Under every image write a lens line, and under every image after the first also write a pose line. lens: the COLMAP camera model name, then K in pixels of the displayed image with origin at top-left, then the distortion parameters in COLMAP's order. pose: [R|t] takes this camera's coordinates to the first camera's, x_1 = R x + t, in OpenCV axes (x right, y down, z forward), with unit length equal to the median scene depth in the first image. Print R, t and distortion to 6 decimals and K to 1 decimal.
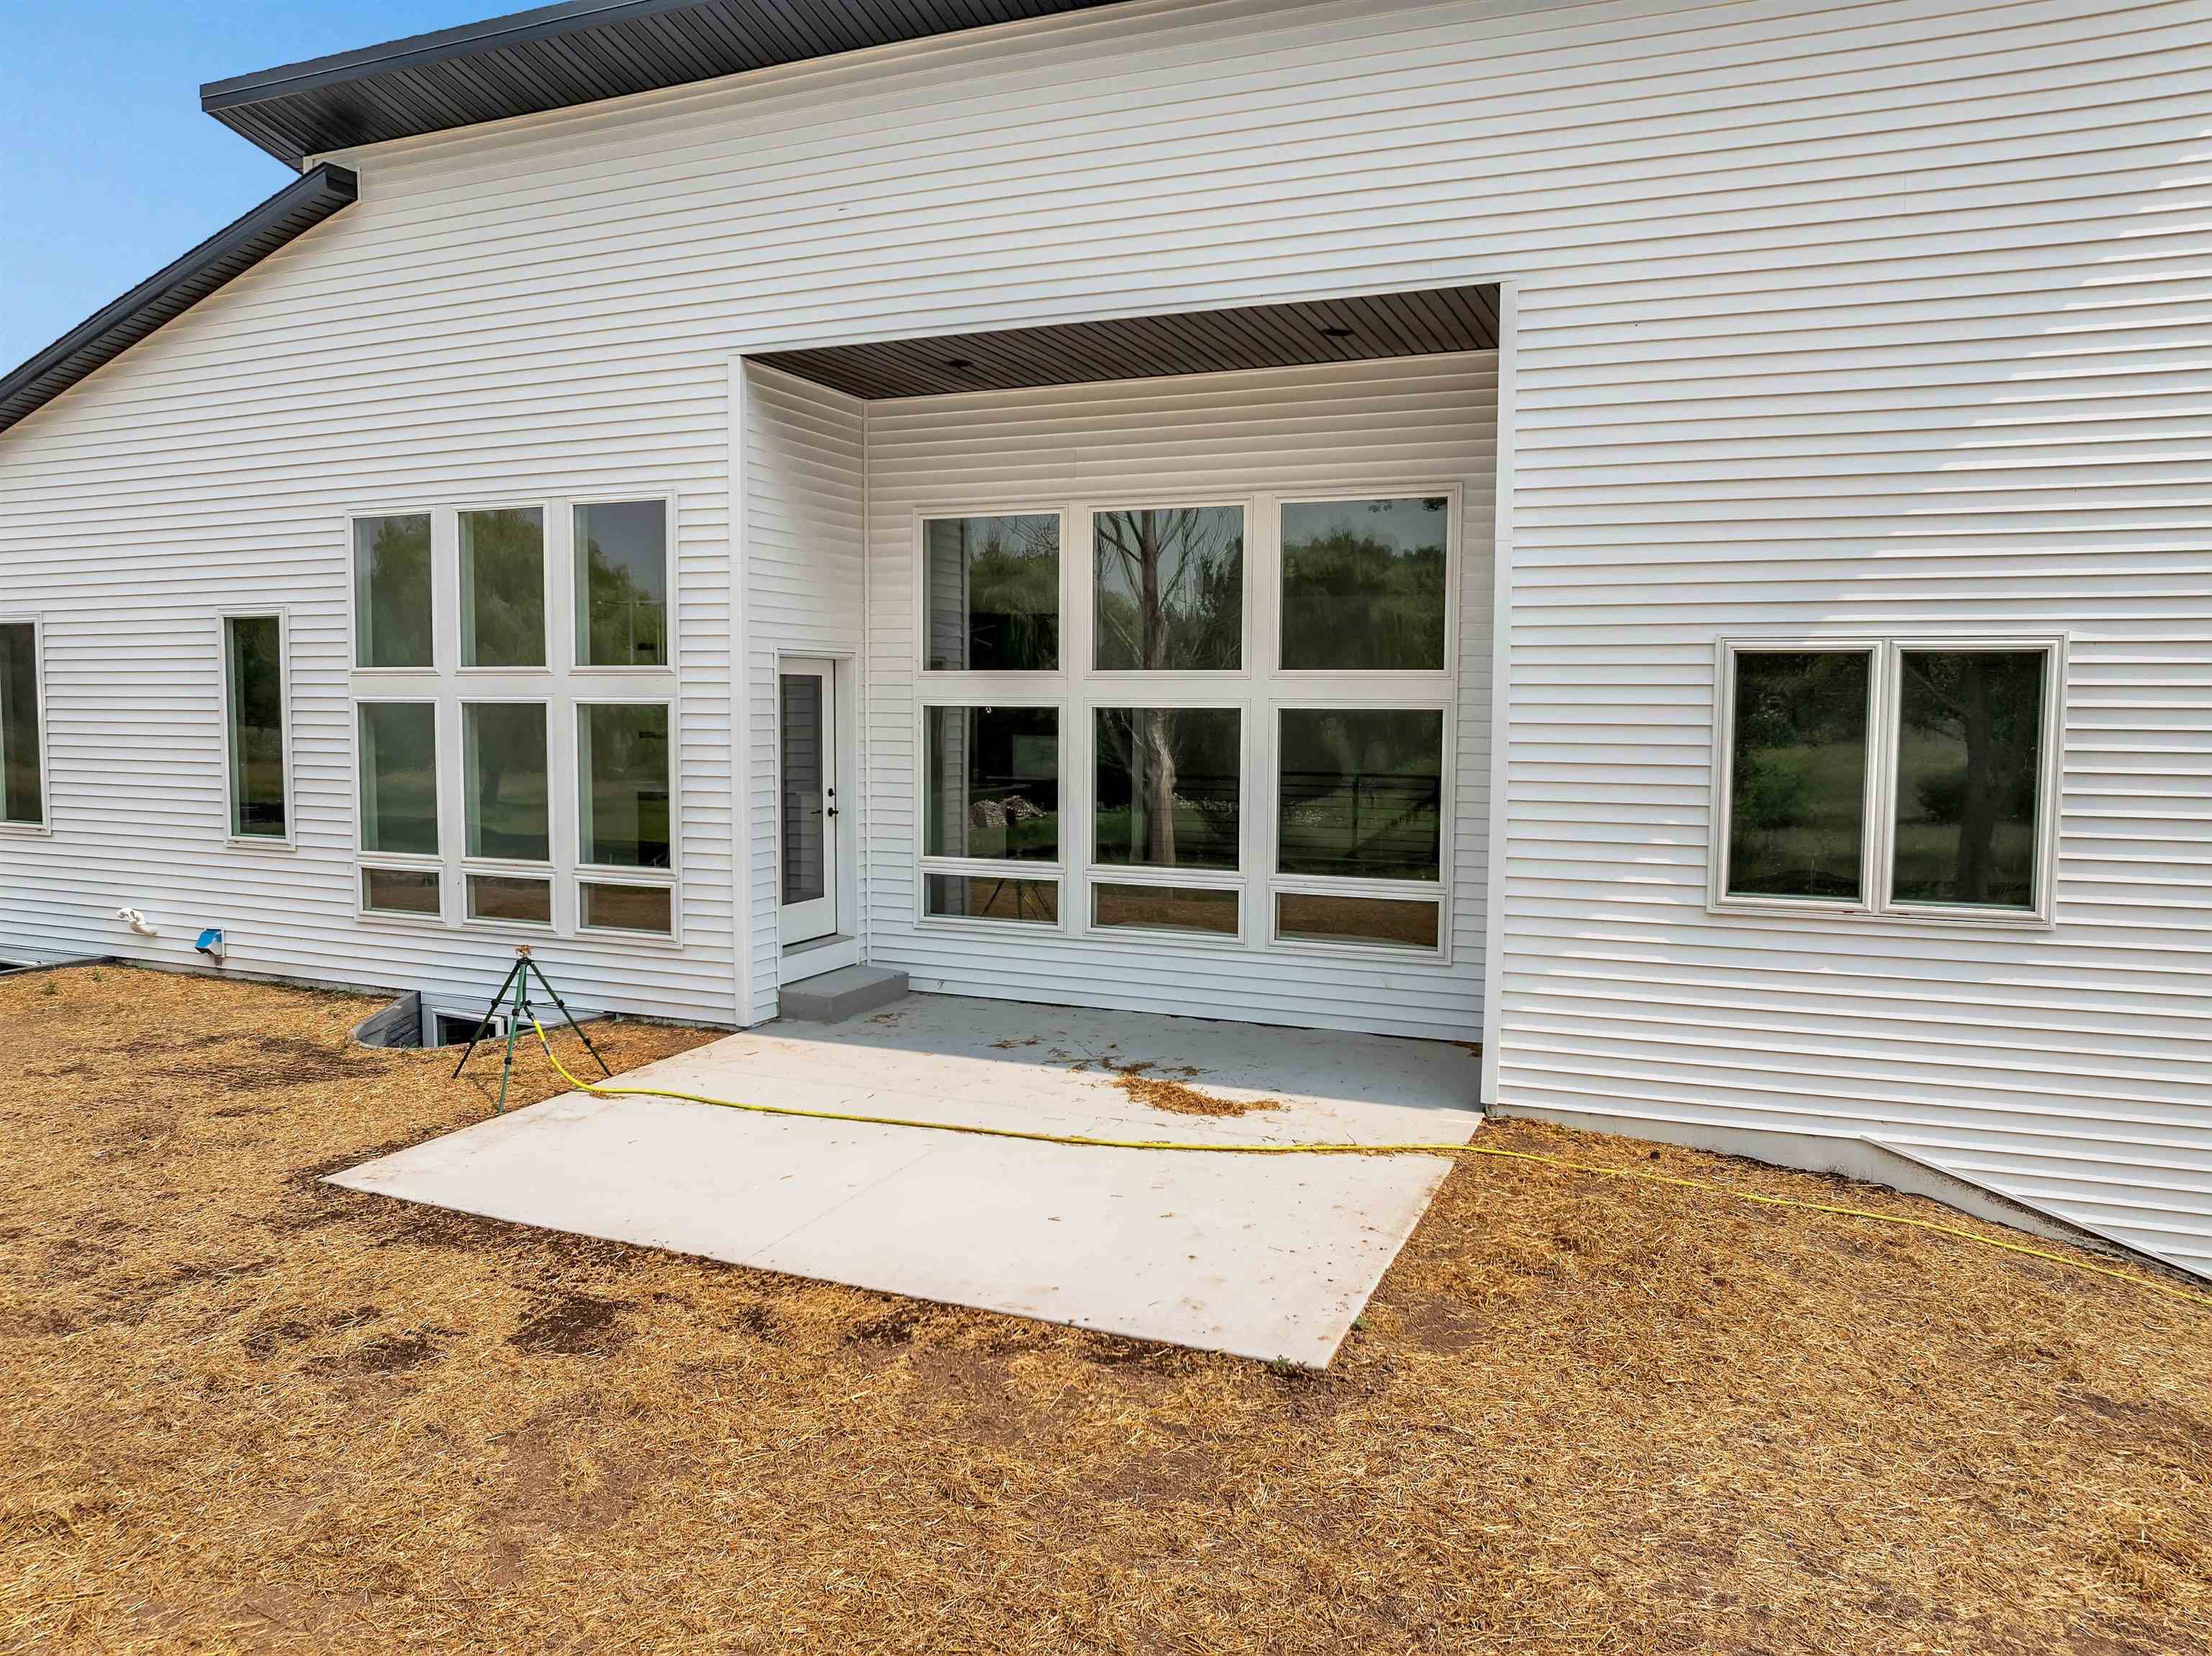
lens RADIAL K [[1564.7, 0, 1111.5], [0, 1564.7, 828.7], [0, 0, 1]] dist [-0.048081, 0.009526]
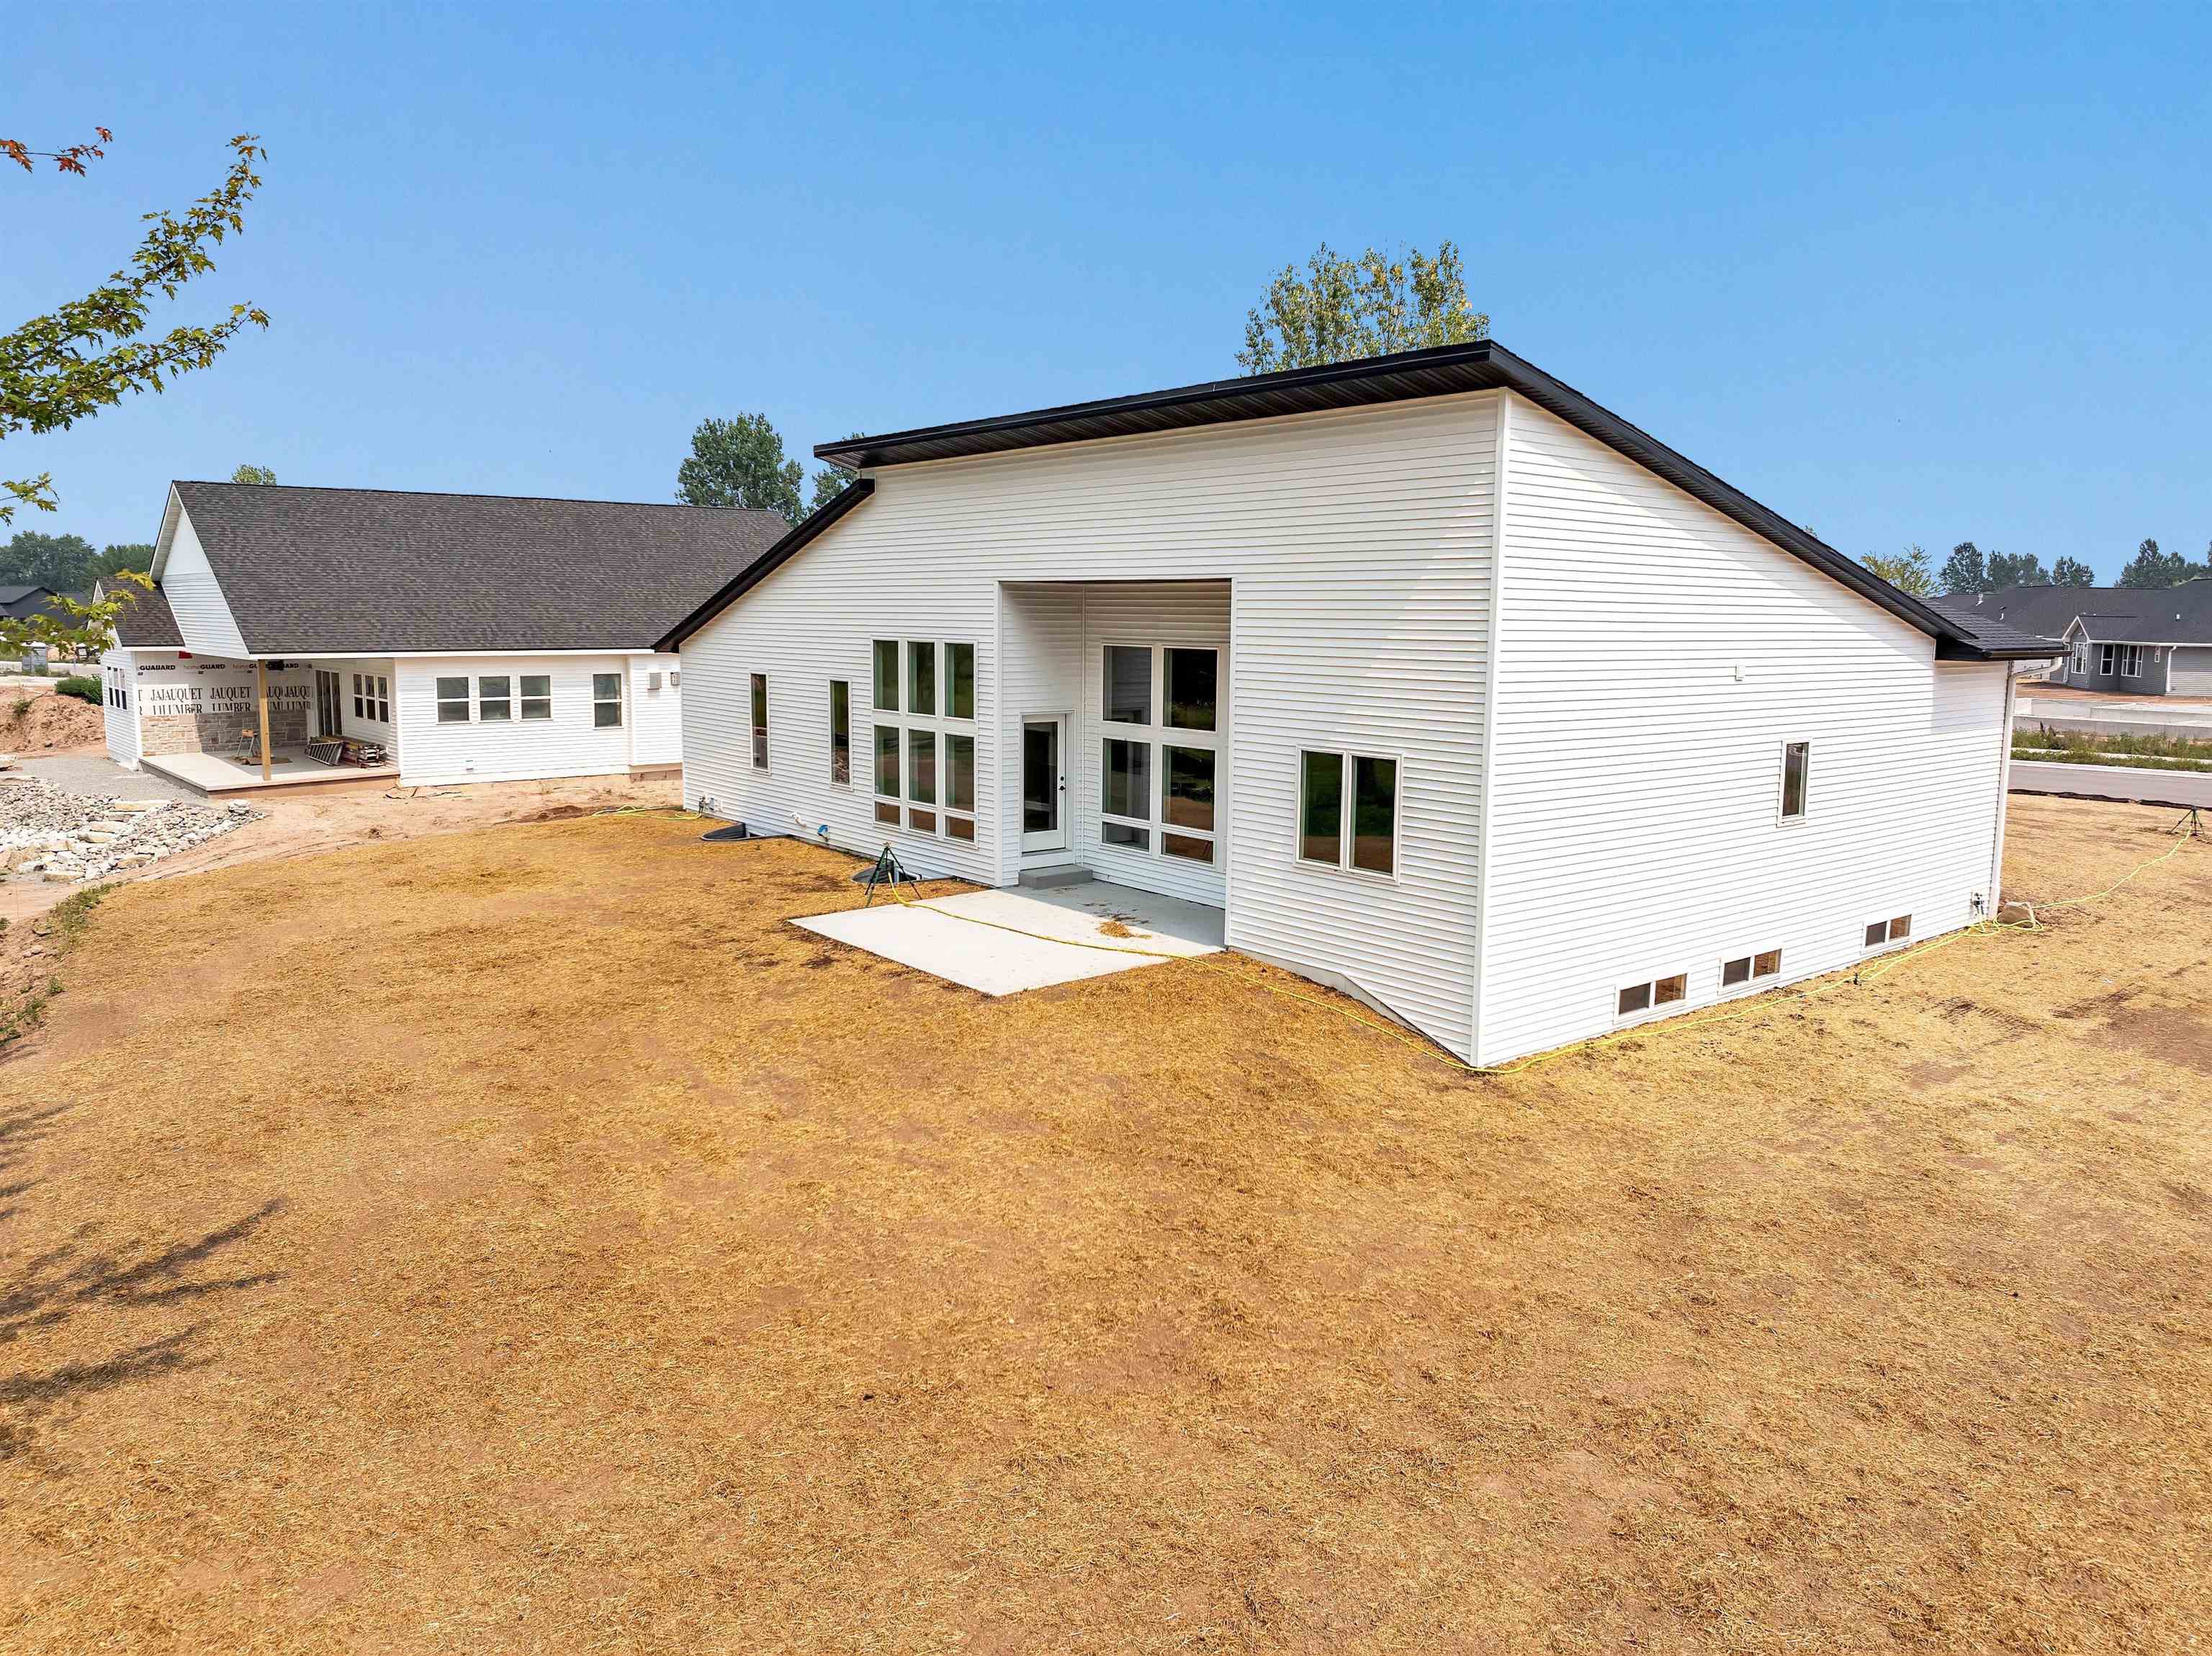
lens RADIAL K [[1564.7, 0, 1111.5], [0, 1564.7, 828.7], [0, 0, 1]] dist [-0.048081, 0.009526]
pose [[0.879612, 0.068944, -0.470669, 0.885507], [-0.044267, 0.997011, 0.063315, -0.095033], [0.473628, -0.034858, 0.880035, -0.805005]]
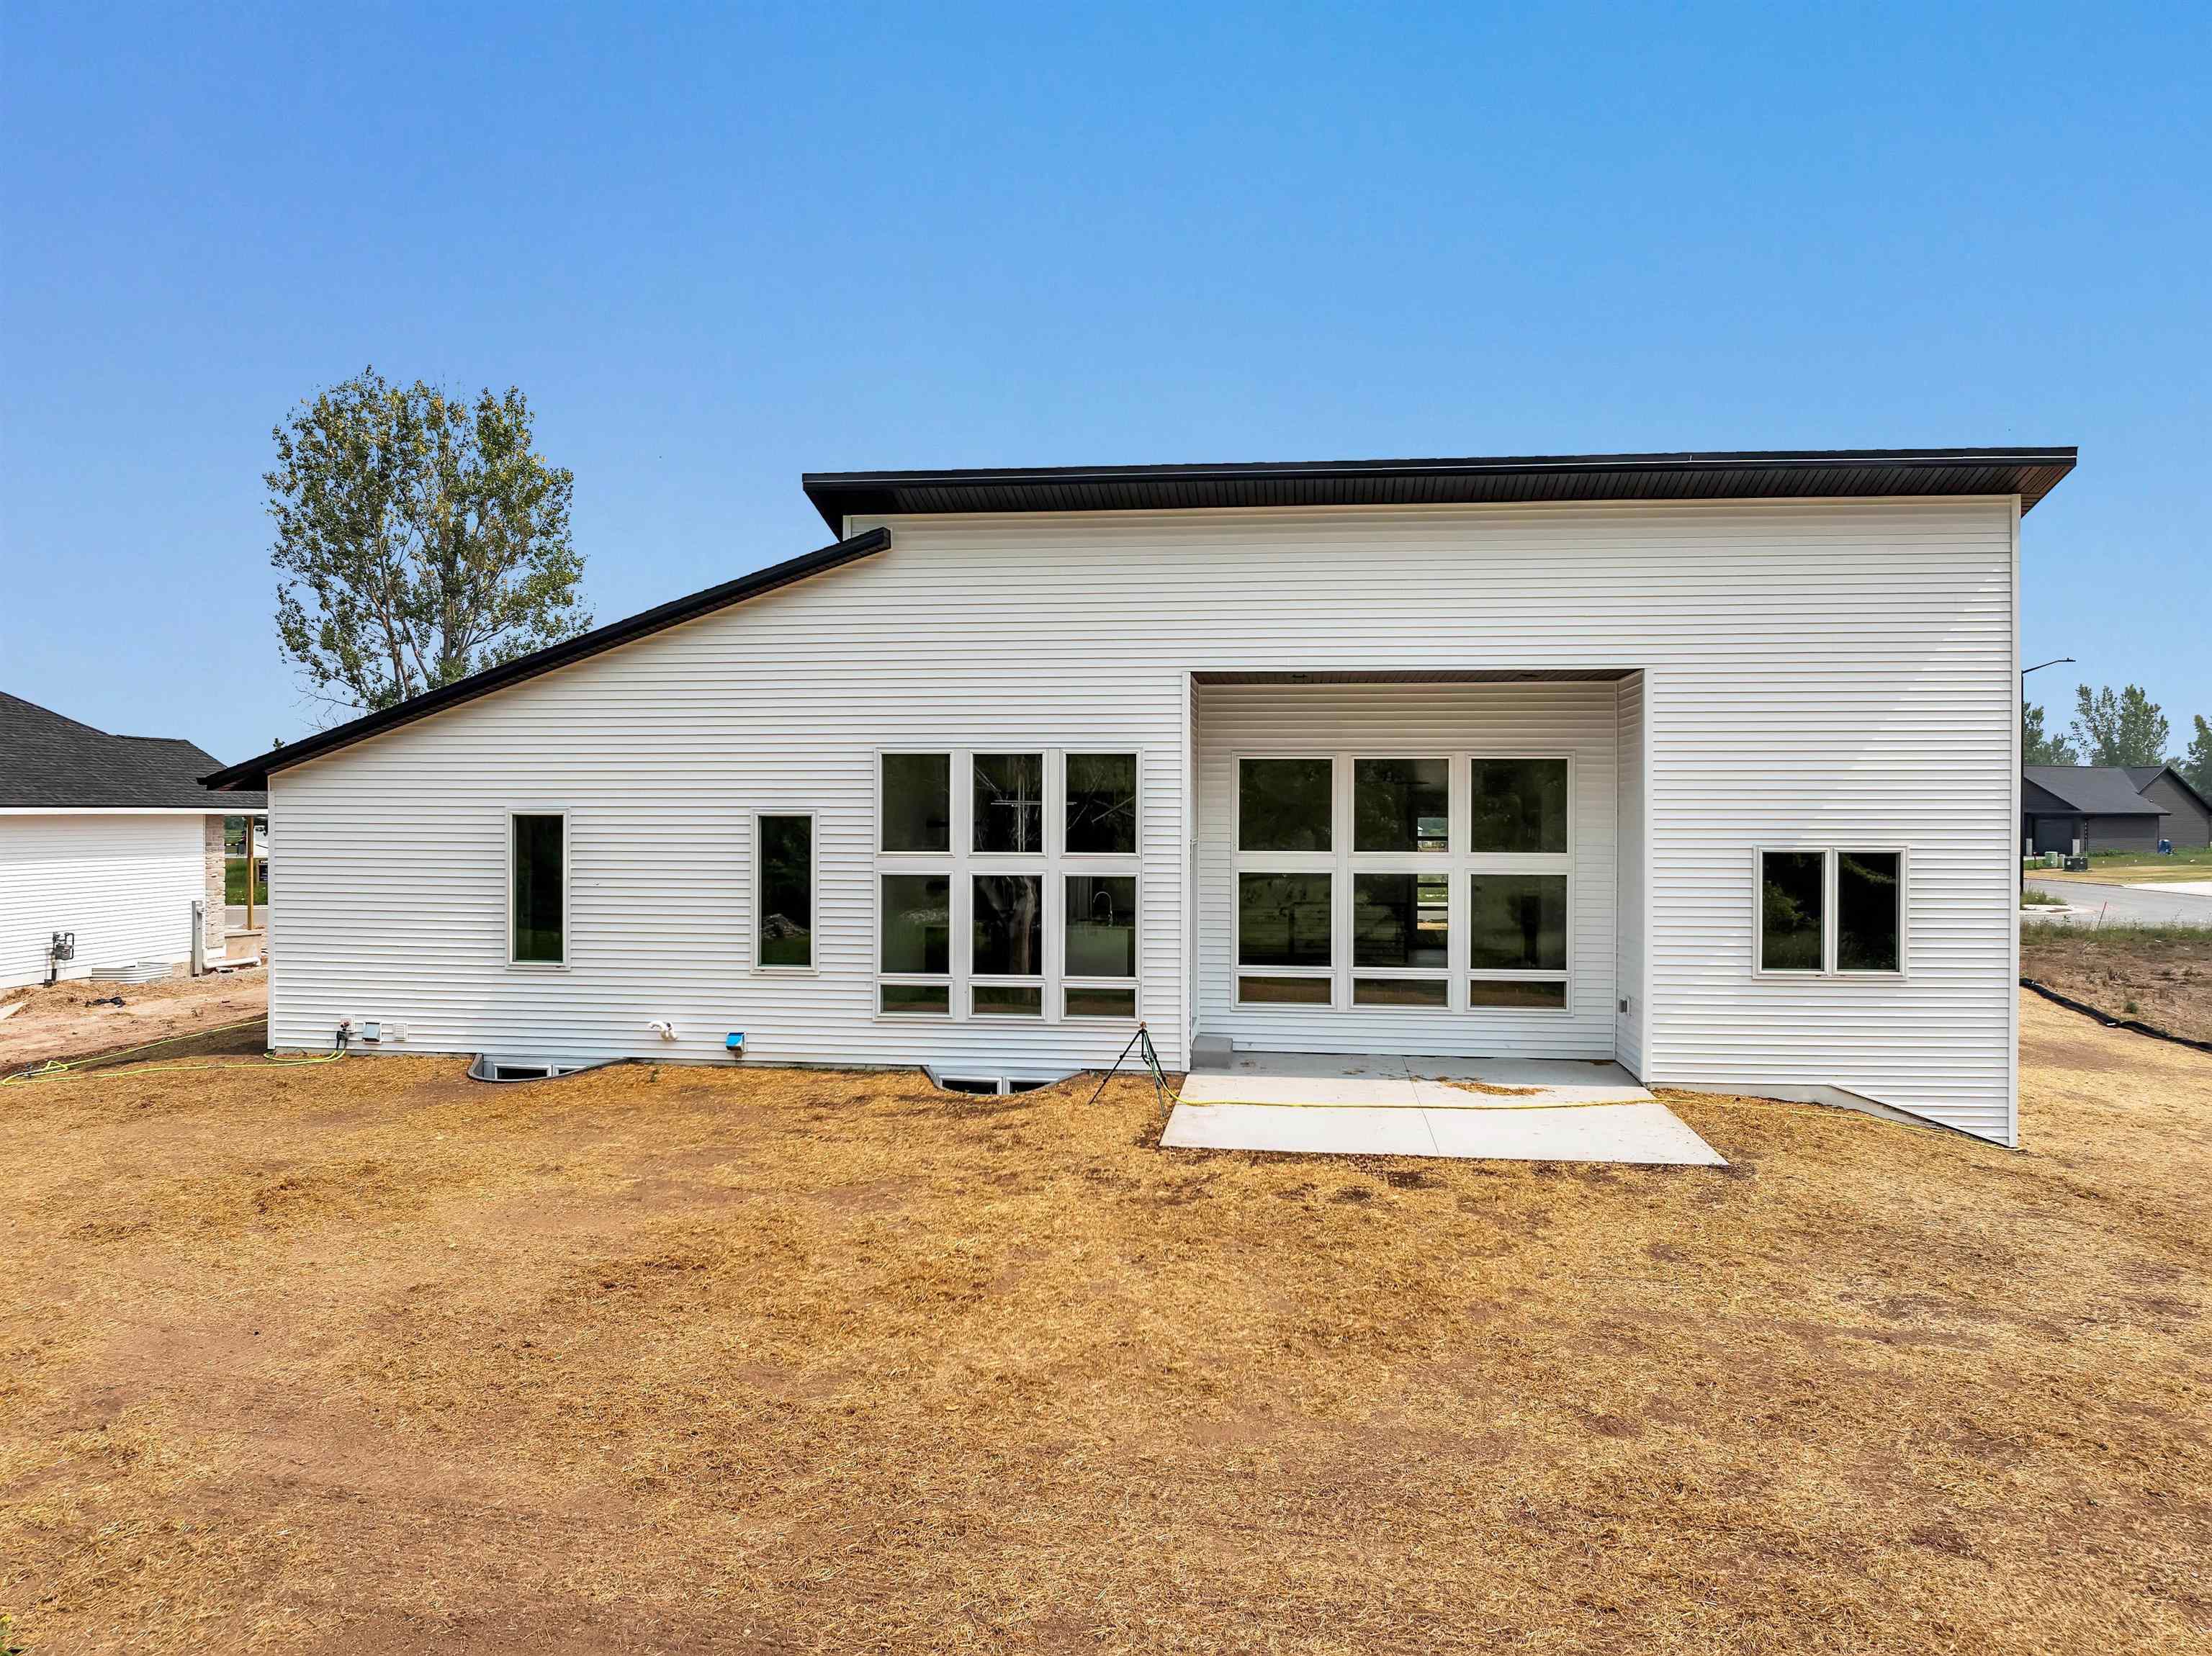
lens RADIAL K [[1564.1, 0, 1106.0], [0, 1564.1, 828.0], [0, 0, 1]] dist [-0.018820, -0.076500]
pose [[0.964931, -0.006244, 0.262428, -0.717009], [0.024953, 0.997372, -0.068023, -0.019056], [-0.261313, 0.072186, 0.962551, -0.561809]]
